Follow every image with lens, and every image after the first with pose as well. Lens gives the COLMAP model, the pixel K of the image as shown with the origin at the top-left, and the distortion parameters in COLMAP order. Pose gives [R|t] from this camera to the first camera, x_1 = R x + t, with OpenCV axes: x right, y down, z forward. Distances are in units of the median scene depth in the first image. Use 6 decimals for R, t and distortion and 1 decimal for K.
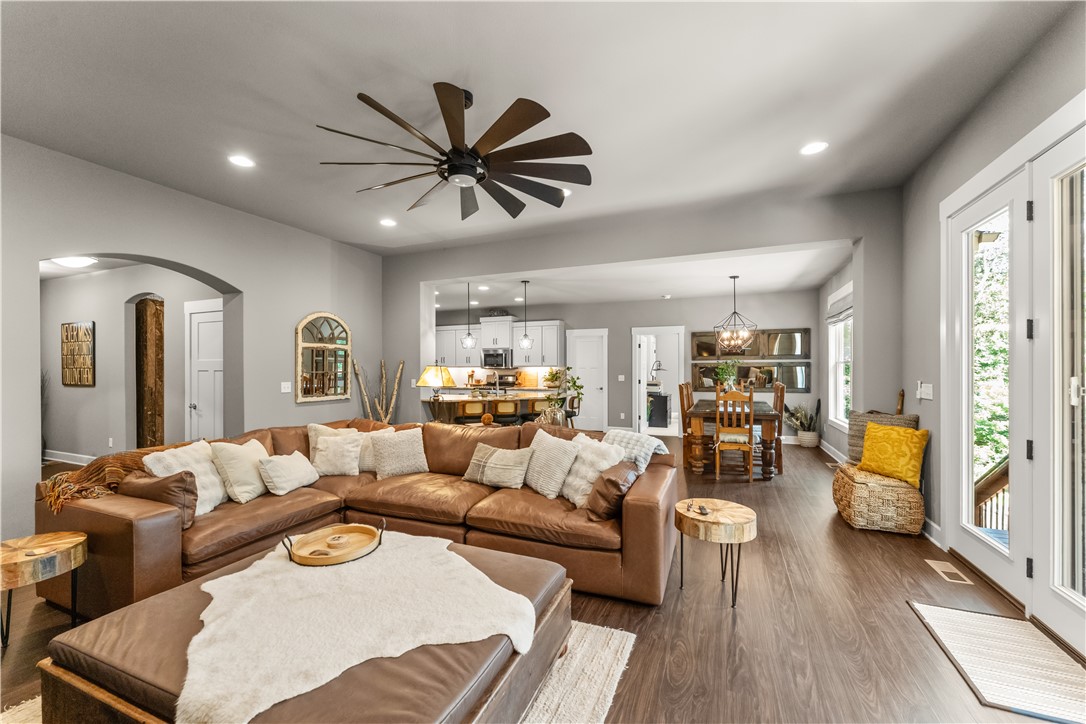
lens RADIAL K [[434.2, 0, 546.4], [0, 434.2, 366.3], [0, 0, 1]] dist [0.000843, 0.000184]
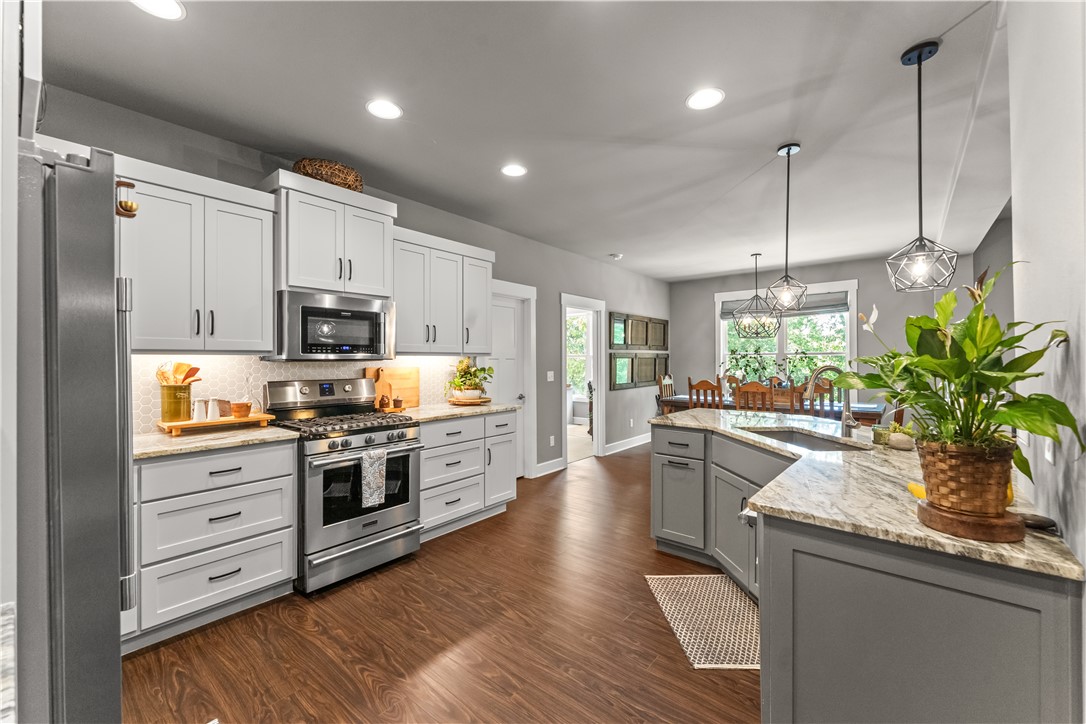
lens RADIAL K [[434.2, 0, 538.7], [0, 434.2, 359.0], [0, 0, 1]] dist [0.000843, 0.000184]
pose [[0.303602, 0.003260, 0.952793, -0.371672], [-0.002056, 0.999994, -0.002766, 0.005614], [-0.952797, -0.001119, 0.303607, 0.799115]]
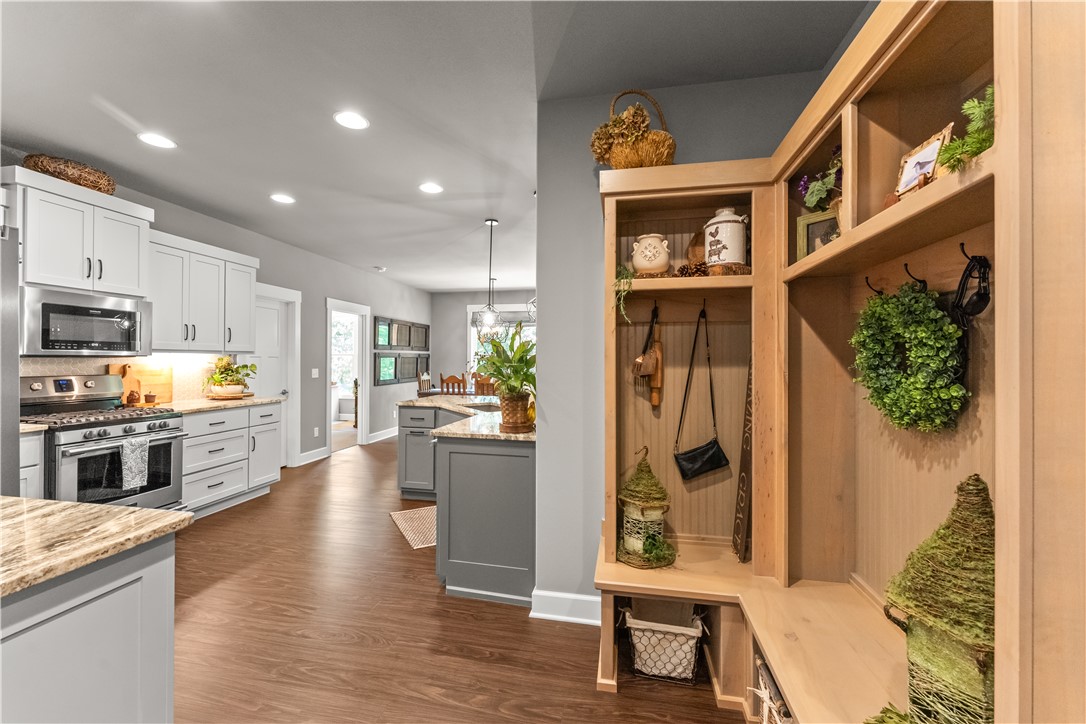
lens RADIAL K [[434.2, 0, 536.3], [0, 434.2, 358.2], [0, 0, 1]] dist [0.000843, 0.000184]
pose [[-0.190051, 0.004508, 0.981764, -0.495325], [-0.009597, 0.999933, -0.006449, 0.006252], [-0.981727, -0.010648, -0.189995, 0.764535]]
